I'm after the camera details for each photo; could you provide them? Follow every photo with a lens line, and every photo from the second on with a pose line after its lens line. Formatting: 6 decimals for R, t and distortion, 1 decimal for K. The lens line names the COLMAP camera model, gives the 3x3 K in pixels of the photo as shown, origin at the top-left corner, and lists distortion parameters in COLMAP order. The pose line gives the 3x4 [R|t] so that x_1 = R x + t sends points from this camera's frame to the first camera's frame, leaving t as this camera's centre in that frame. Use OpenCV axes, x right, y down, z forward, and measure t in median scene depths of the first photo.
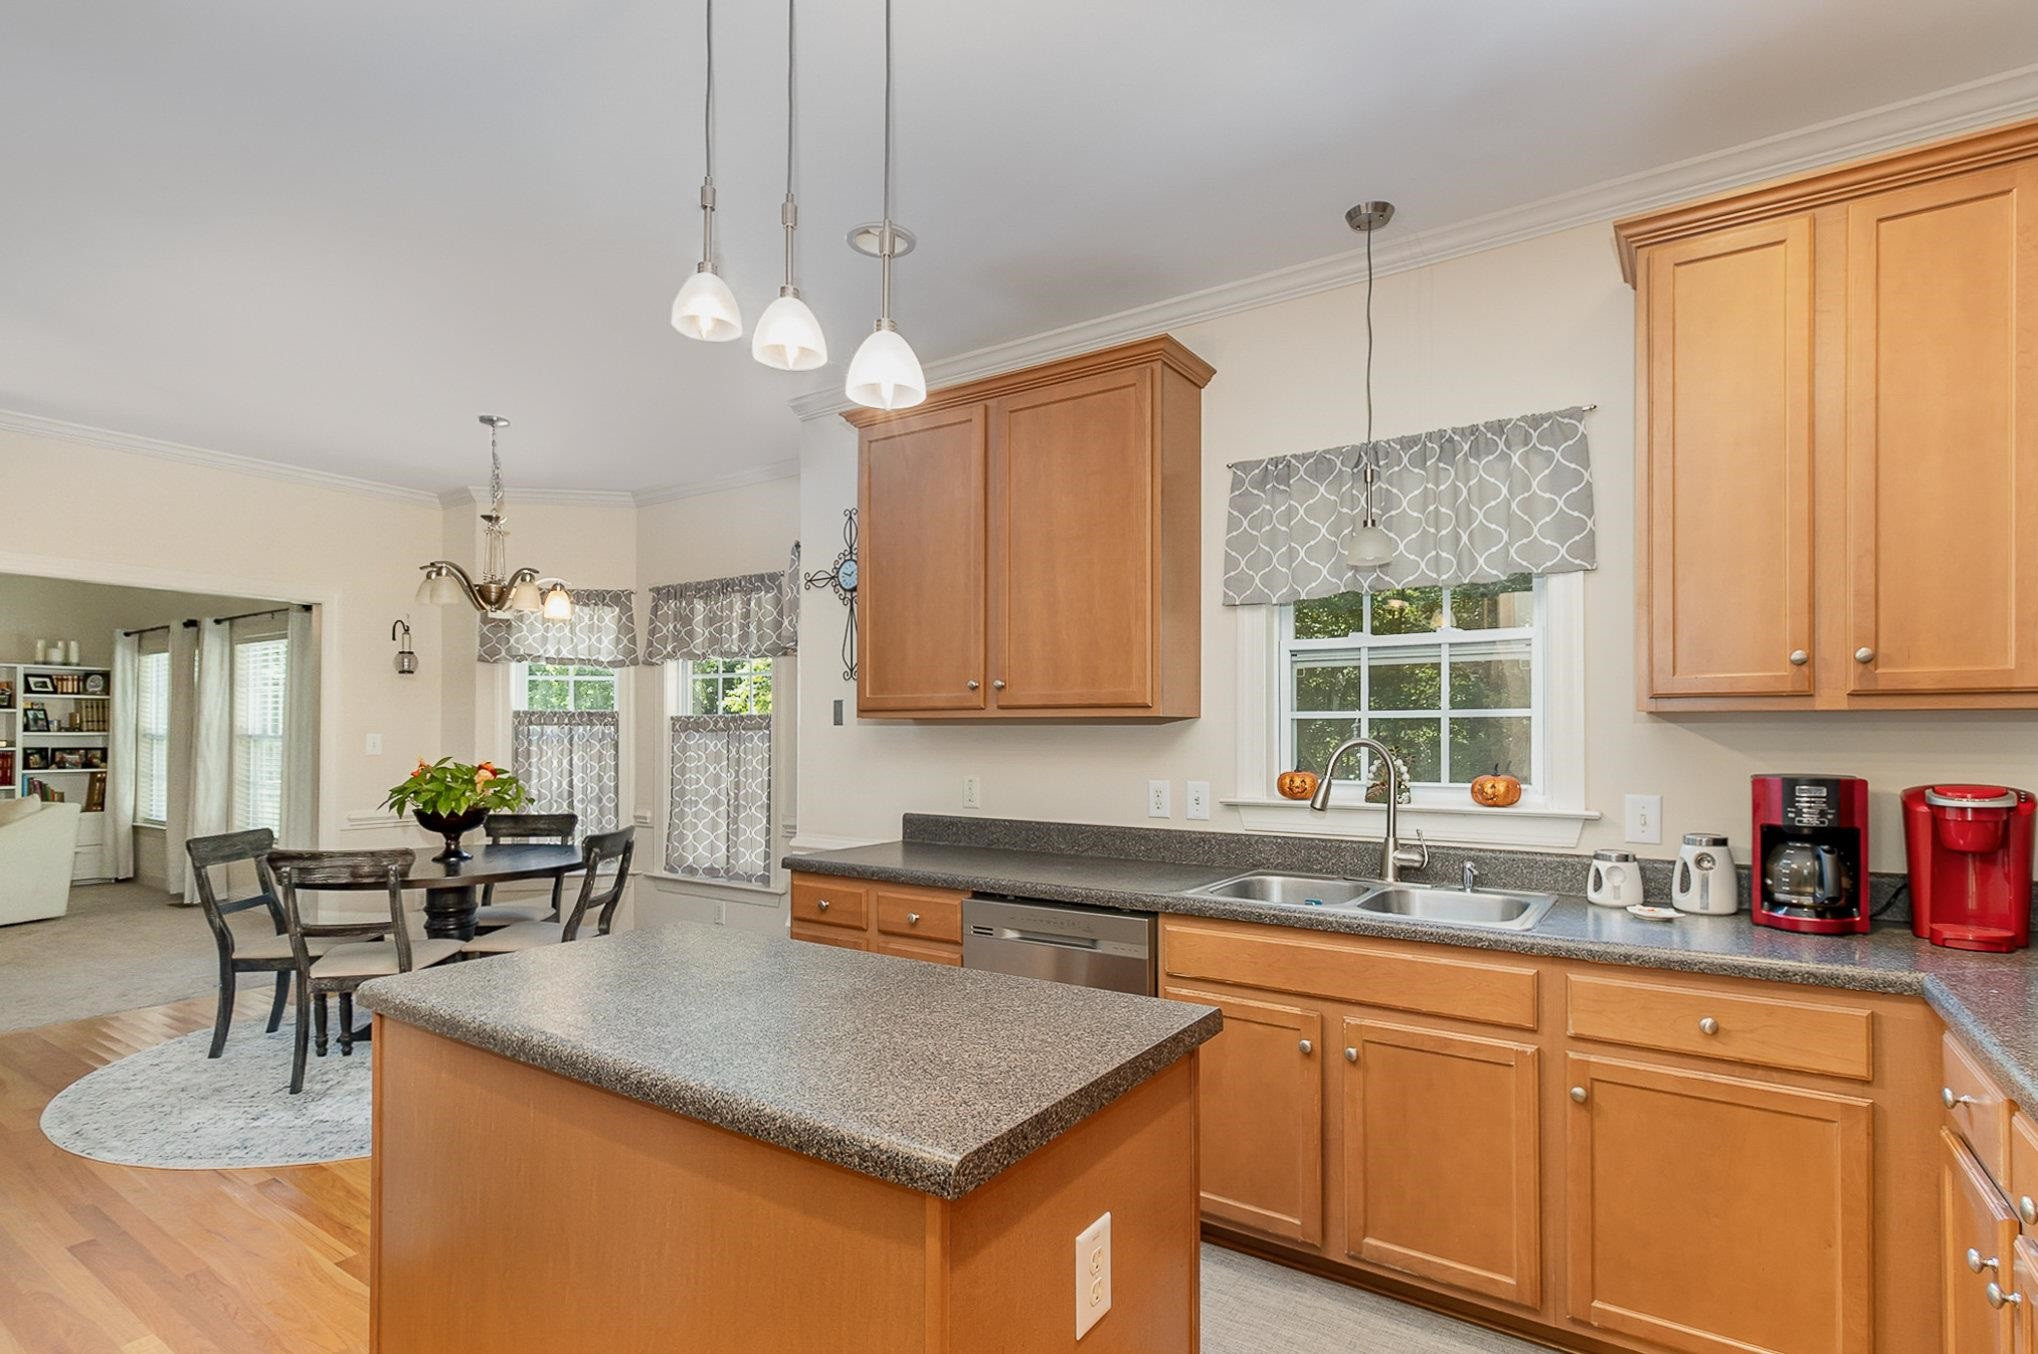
lens RADIAL K [[1006.1, 0, 1021.2], [0, 1006.1, 720.2], [0, 0, 1]] dist [0.013273, -0.000420]
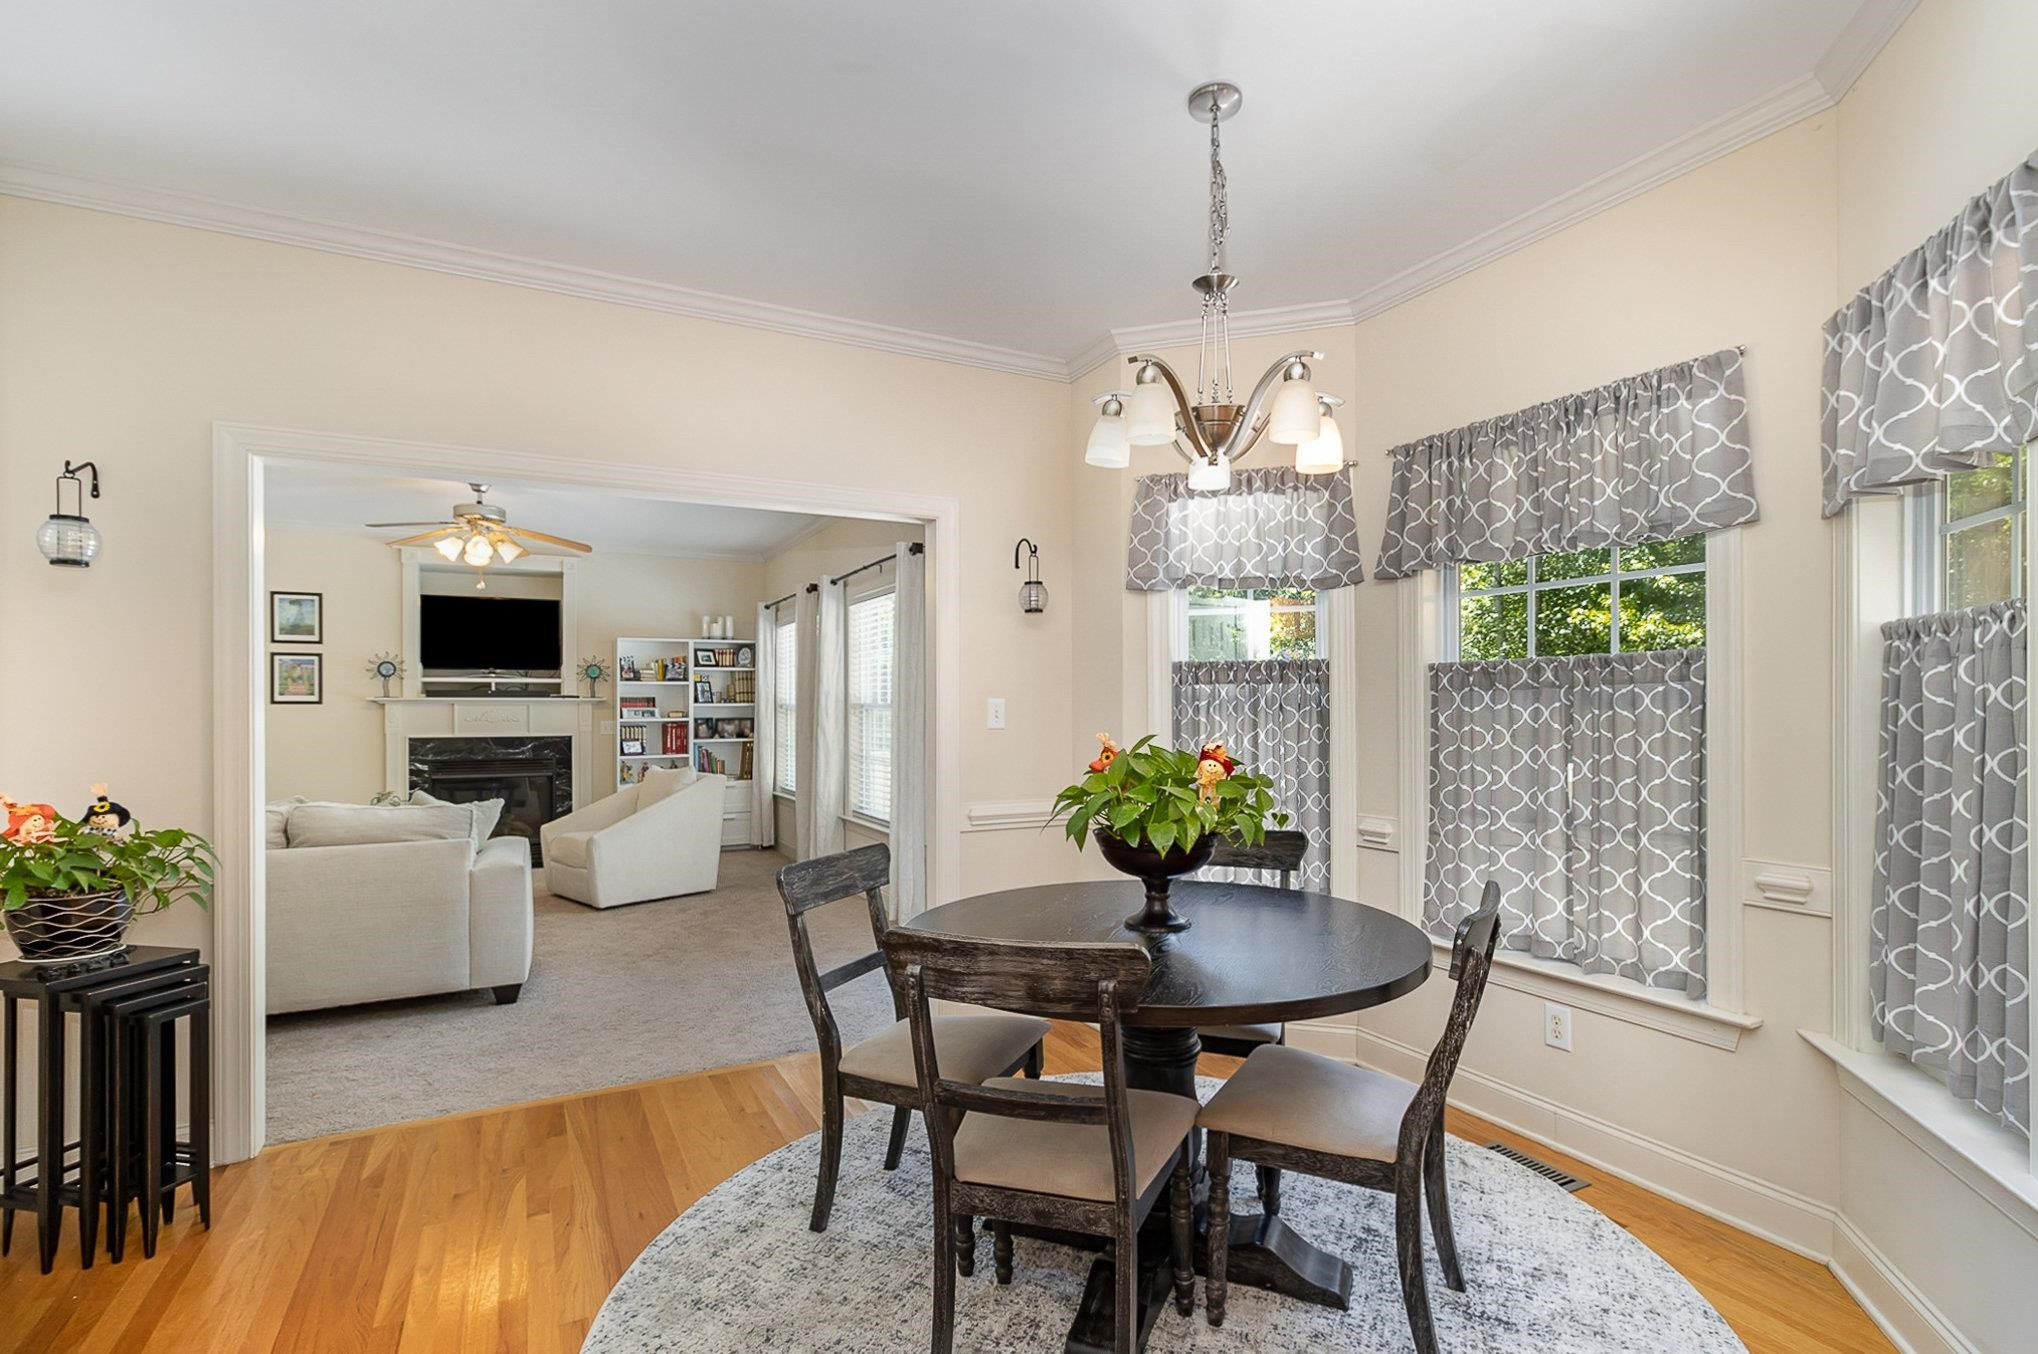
lens RADIAL K [[922.2, 0, 988.4], [0, 922.2, 708.4], [0, 0, 1]] dist [0.001322, 0.000072]
pose [[0.868049, -0.005345, -0.496451, -0.303209], [0.013596, 0.999823, 0.013008, 0.011188], [0.496293, -0.018041, 0.867968, 0.406678]]
